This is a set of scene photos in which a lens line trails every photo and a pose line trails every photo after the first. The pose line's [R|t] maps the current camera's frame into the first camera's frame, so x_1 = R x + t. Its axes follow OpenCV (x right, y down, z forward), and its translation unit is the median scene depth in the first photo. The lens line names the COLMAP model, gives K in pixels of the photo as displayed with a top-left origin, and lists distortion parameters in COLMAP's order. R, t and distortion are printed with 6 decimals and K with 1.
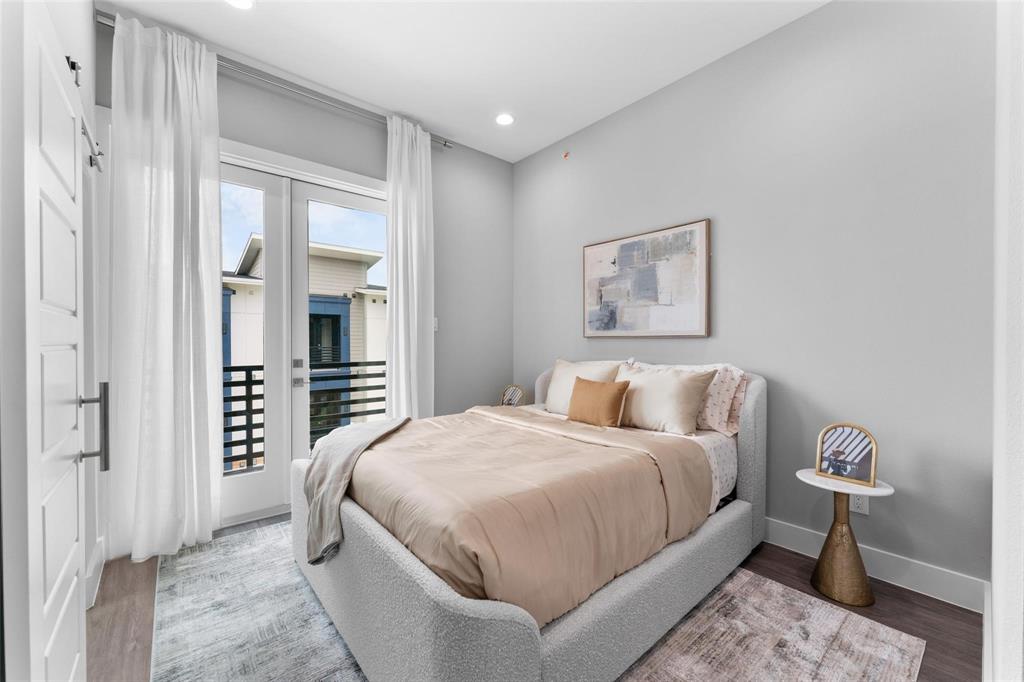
lens RADIAL K [[408.0, 0, 512.0], [0, 408.0, 341.0], [0, 0, 1]] dist [0.001163, 0.000102]
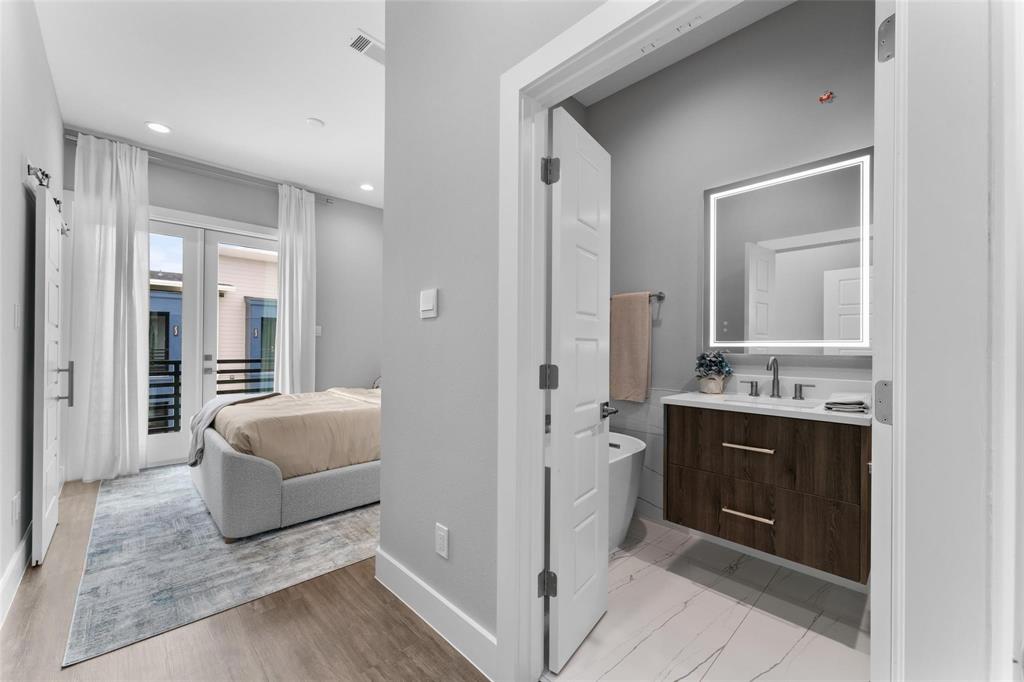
lens RADIAL K [[408.0, 0, 512.0], [0, 408.0, 341.0], [0, 0, 1]] dist [0.001163, 0.000102]
pose [[0.997967, 0.008429, 0.063172, 0.450287], [-0.007806, 0.999918, -0.010105, 0.003475], [-0.063252, 0.009591, 0.997952, -0.497403]]
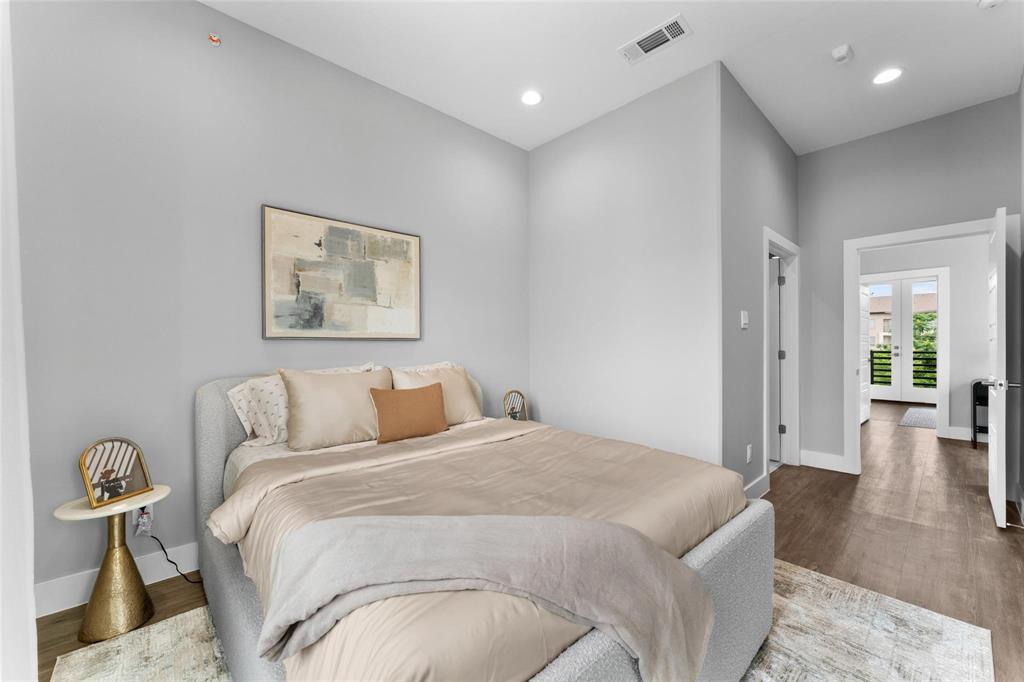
lens RADIAL K [[392.6, 0, 507.4], [0, 392.6, 344.7], [0, 0, 1]] dist [-0.000219, 0.000002]
pose [[-0.027054, 0.004331, 0.999625, -0.672969], [0.010206, 0.999940, -0.004056, 0.012106], [-0.999582, 0.010093, -0.027097, 0.847393]]
